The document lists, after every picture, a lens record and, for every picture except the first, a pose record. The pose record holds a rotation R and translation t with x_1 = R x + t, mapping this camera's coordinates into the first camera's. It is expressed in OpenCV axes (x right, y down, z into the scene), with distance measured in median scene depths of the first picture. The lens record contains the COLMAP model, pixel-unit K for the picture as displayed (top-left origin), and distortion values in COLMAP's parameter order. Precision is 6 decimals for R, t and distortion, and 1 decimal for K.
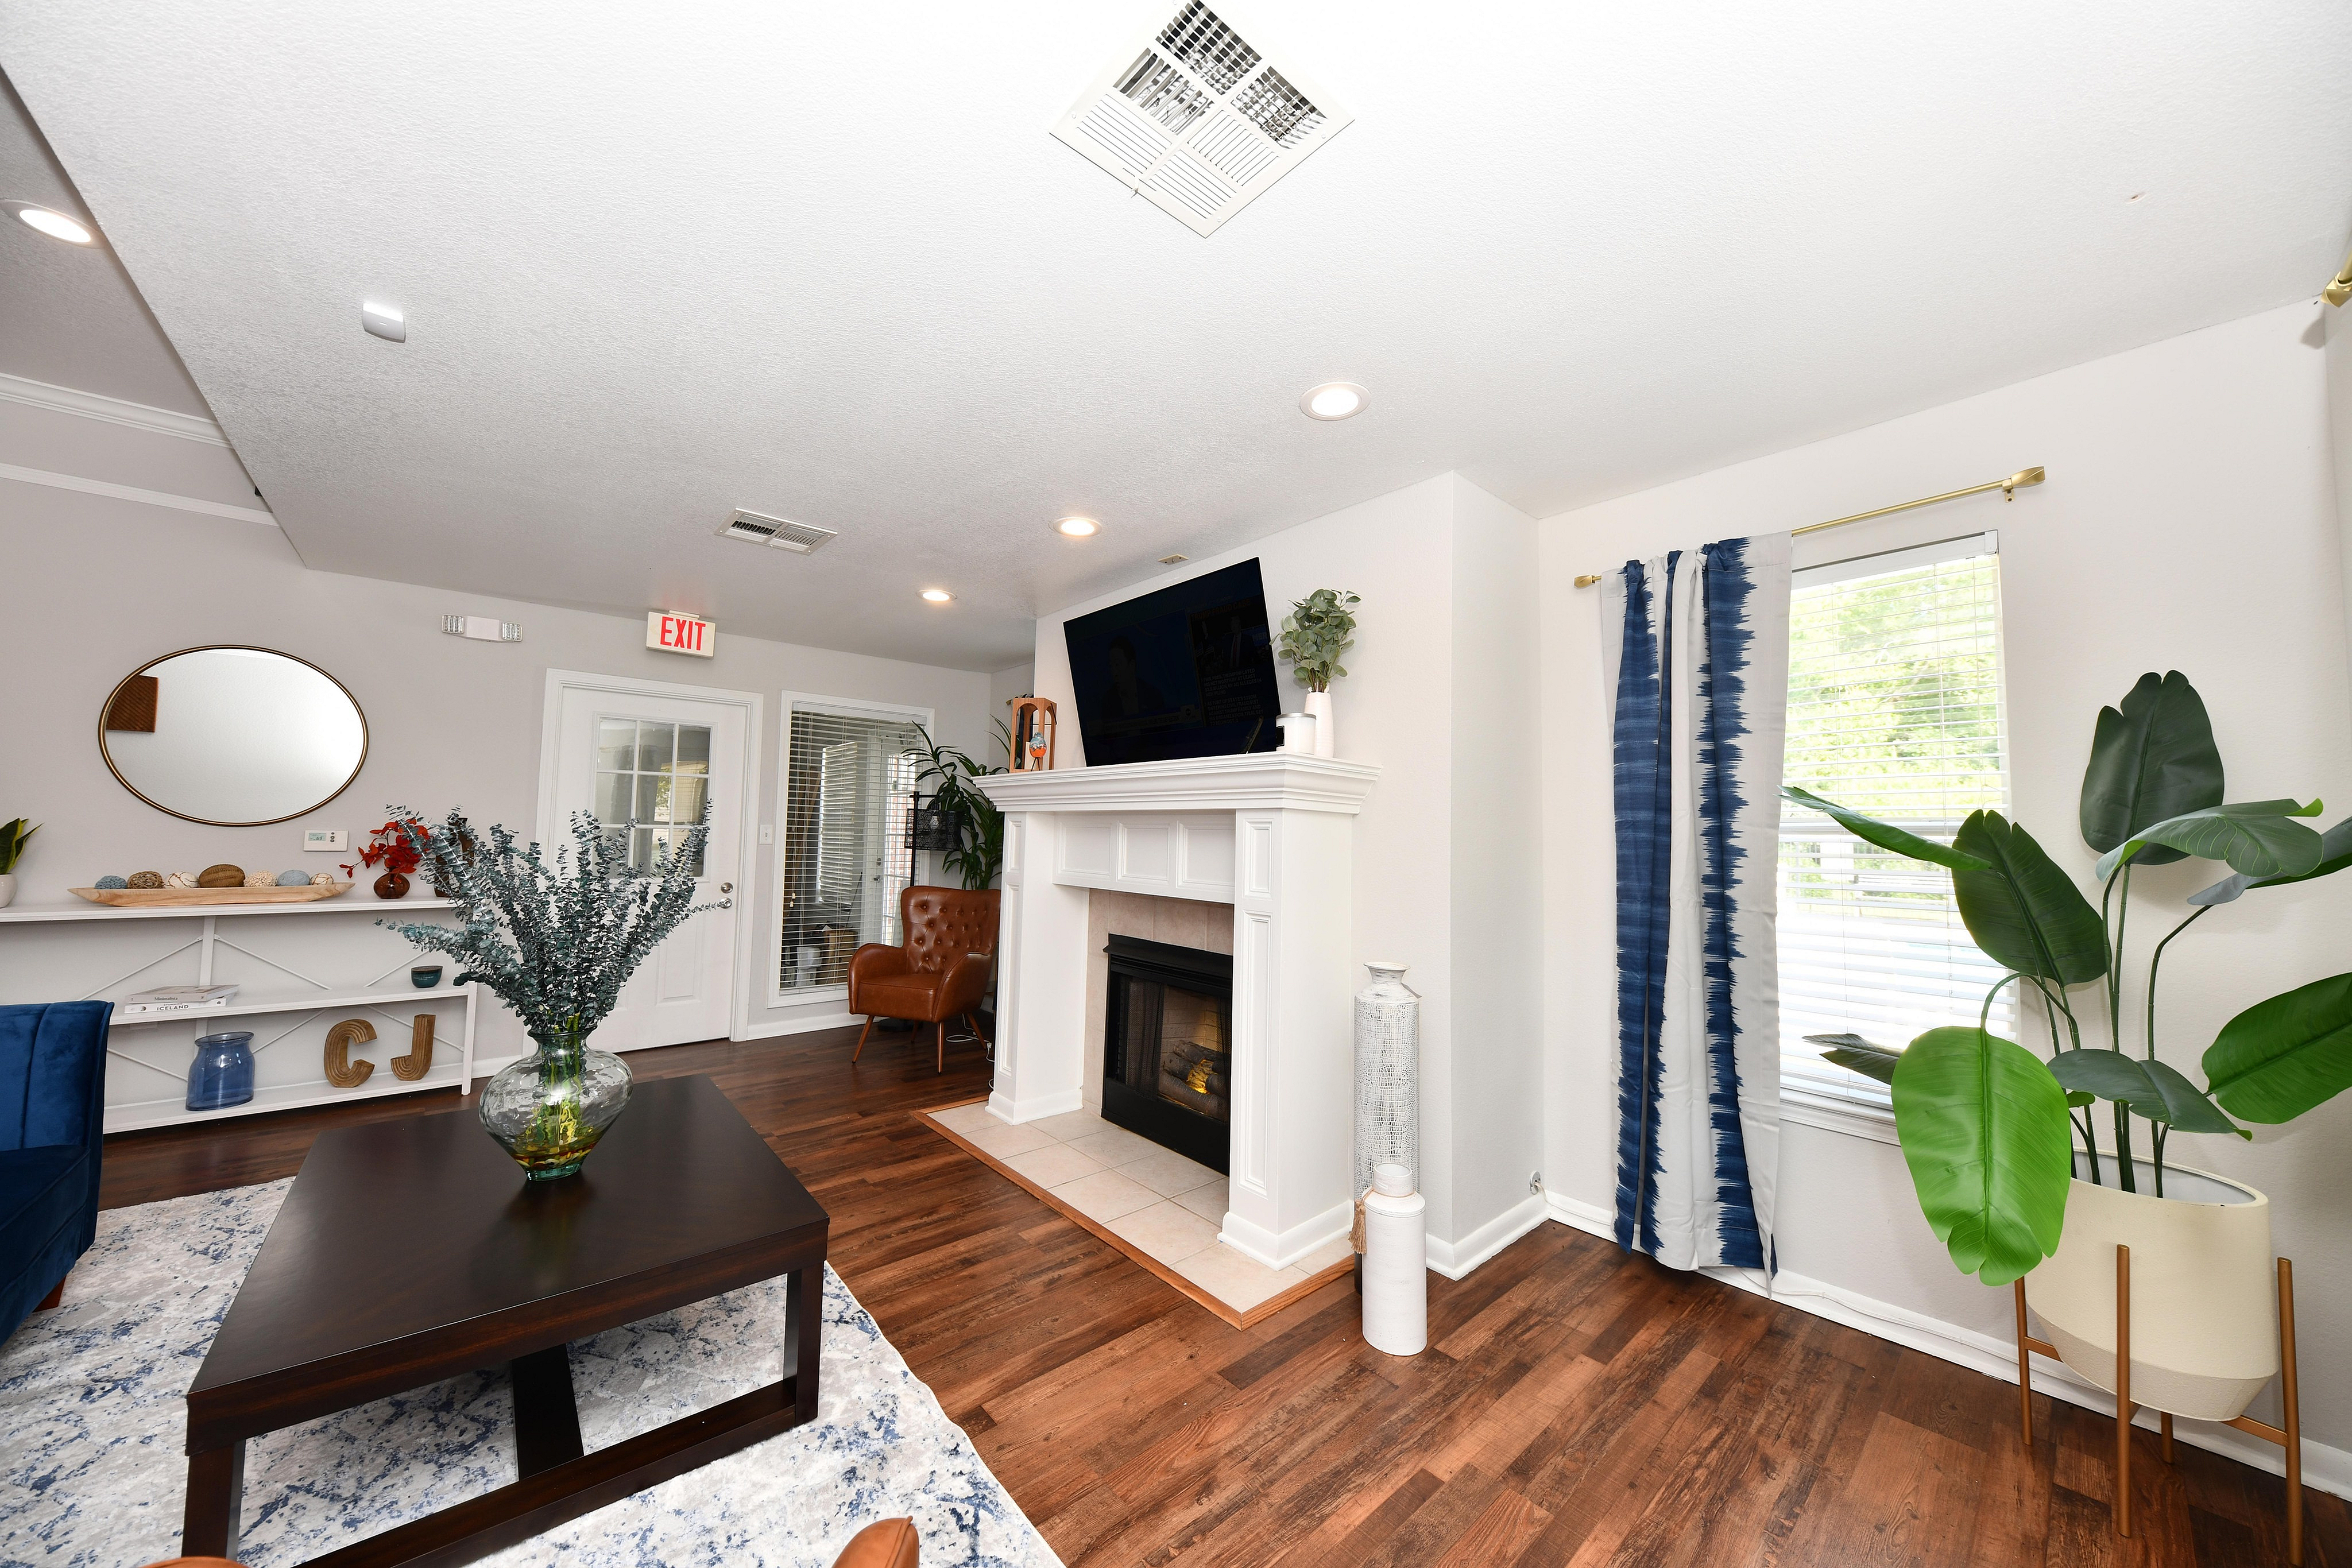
lens RADIAL K [[805.9, 0, 1175.3], [0, 805.9, 780.9], [0, 0, 1]] dist [-0.001057, -0.002683]
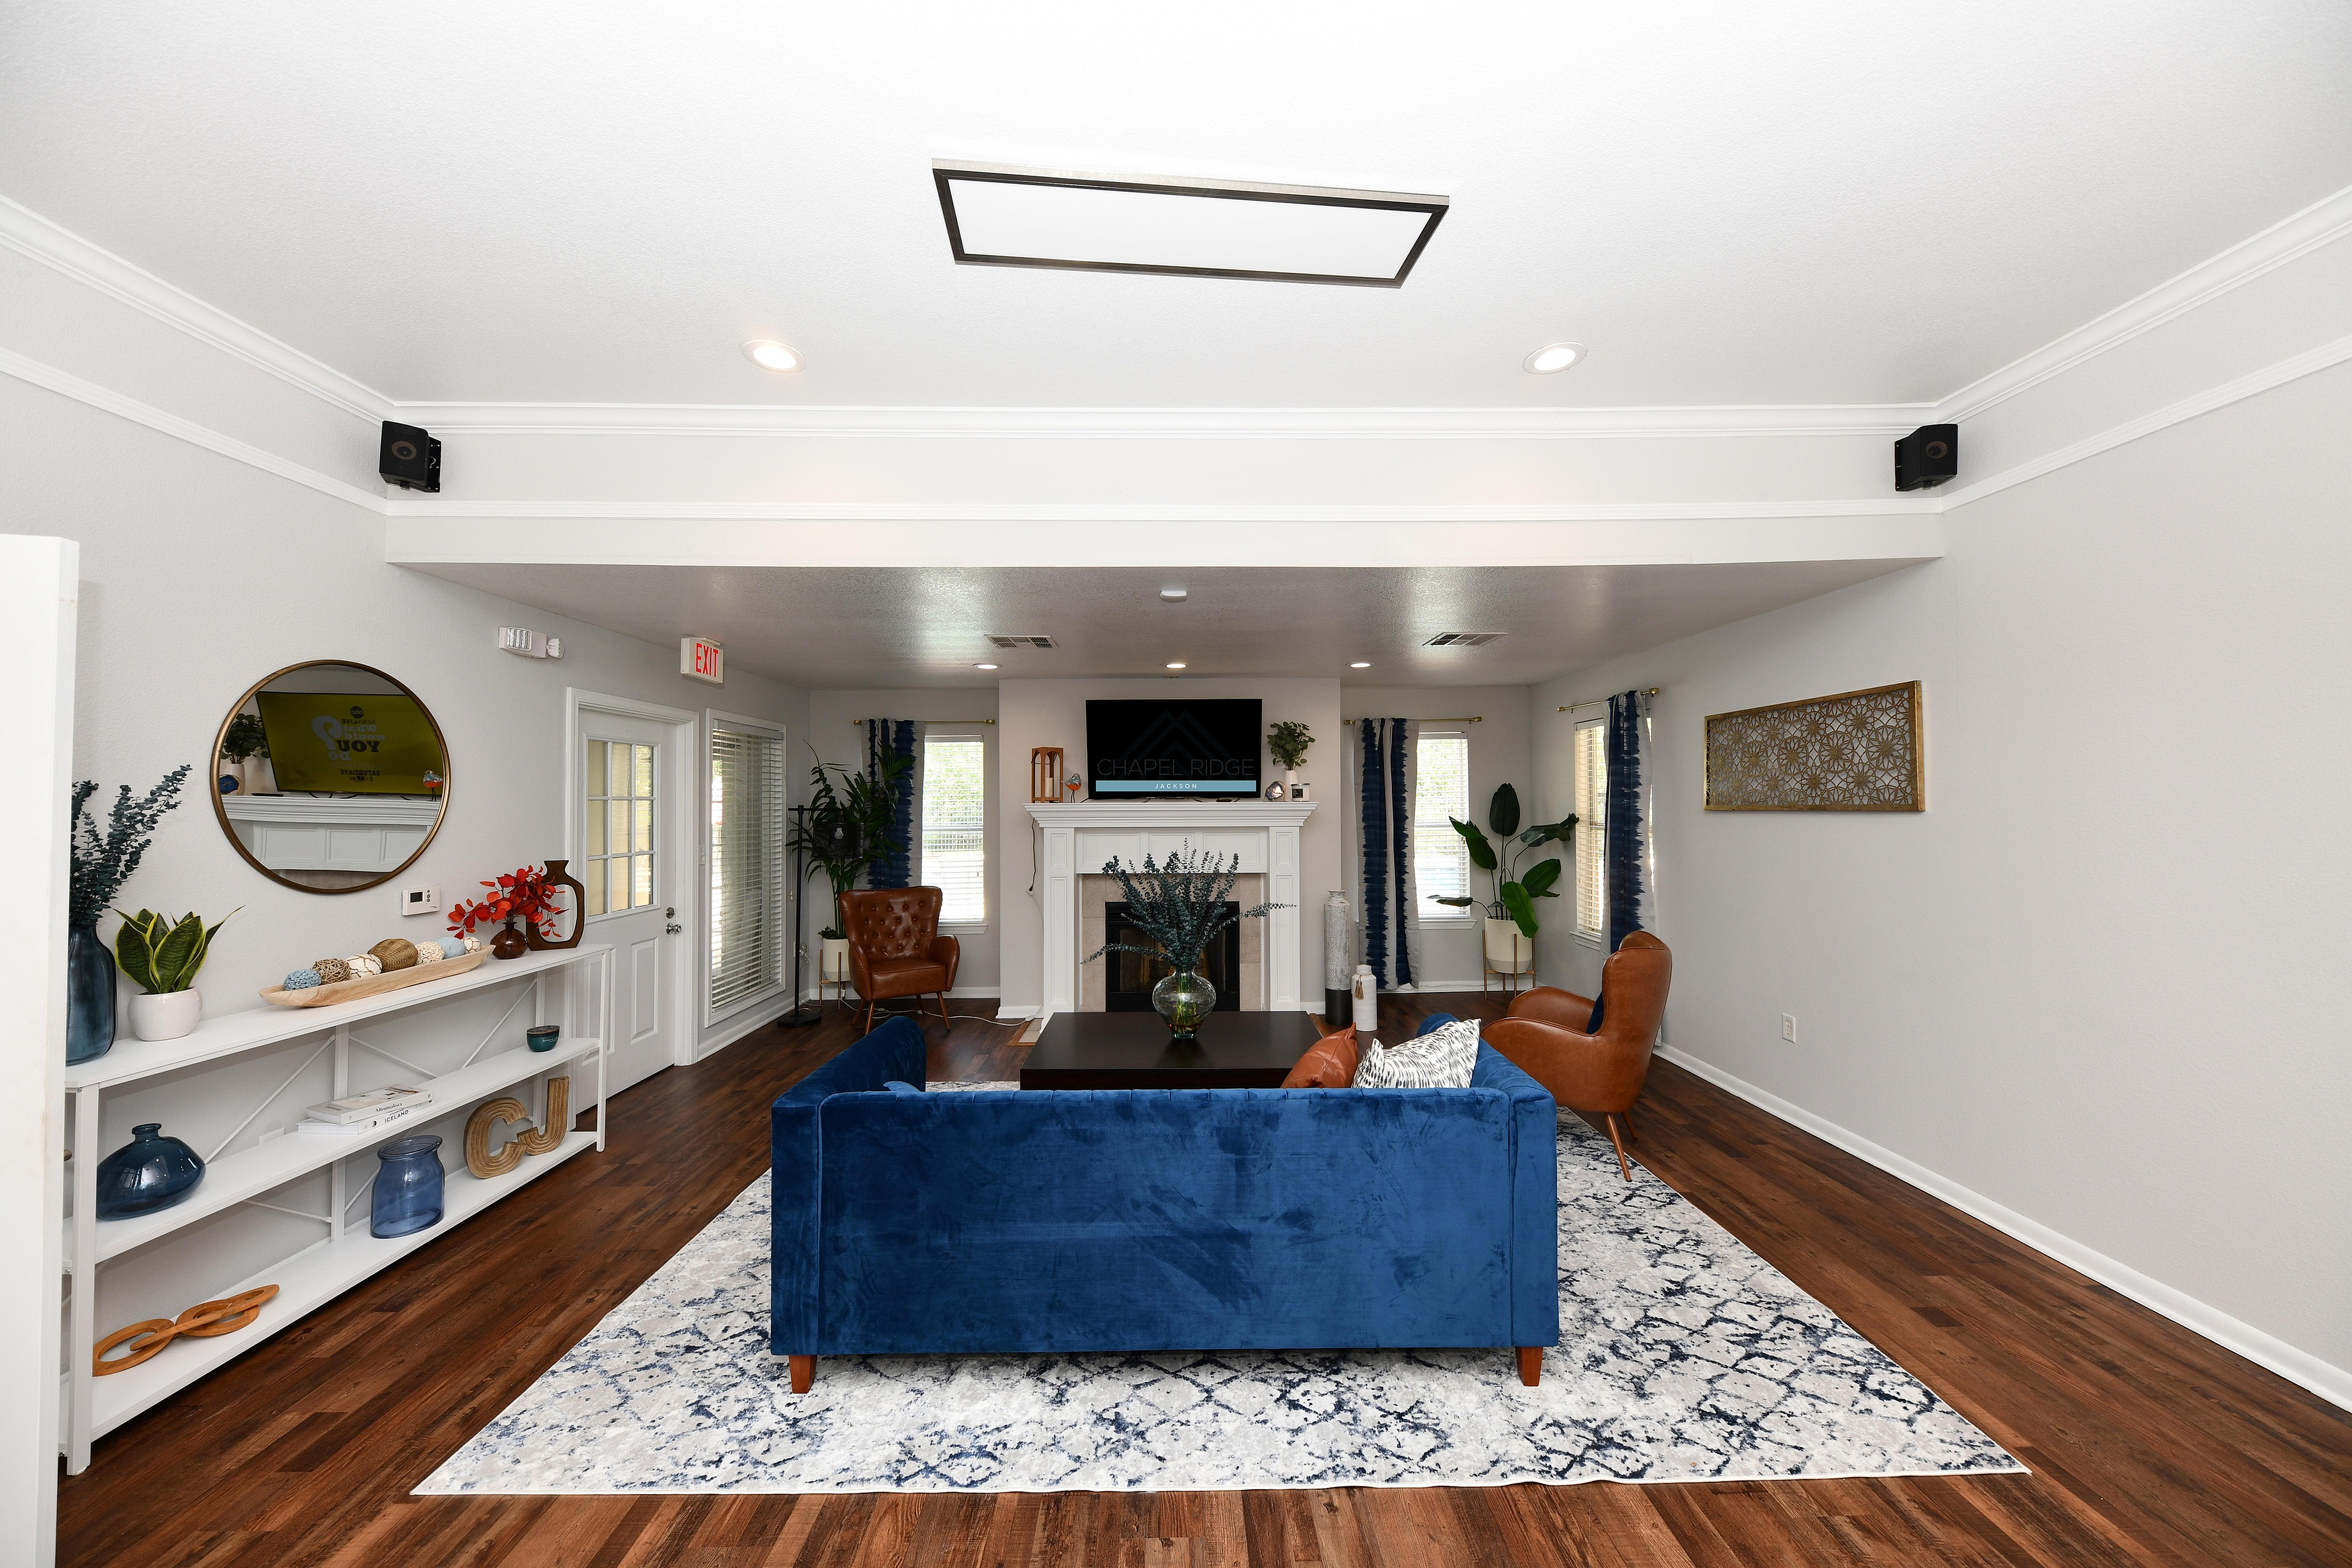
lens RADIAL K [[805.9, 0, 1183.1], [0, 805.9, 784.5], [0, 0, 1]] dist [-0.001057, -0.002683]
pose [[0.643294, -0.006106, 0.765595, -1.729501], [-0.030691, 0.998959, 0.033755, -0.141797], [-0.765004, -0.045211, 0.642436, -0.164316]]
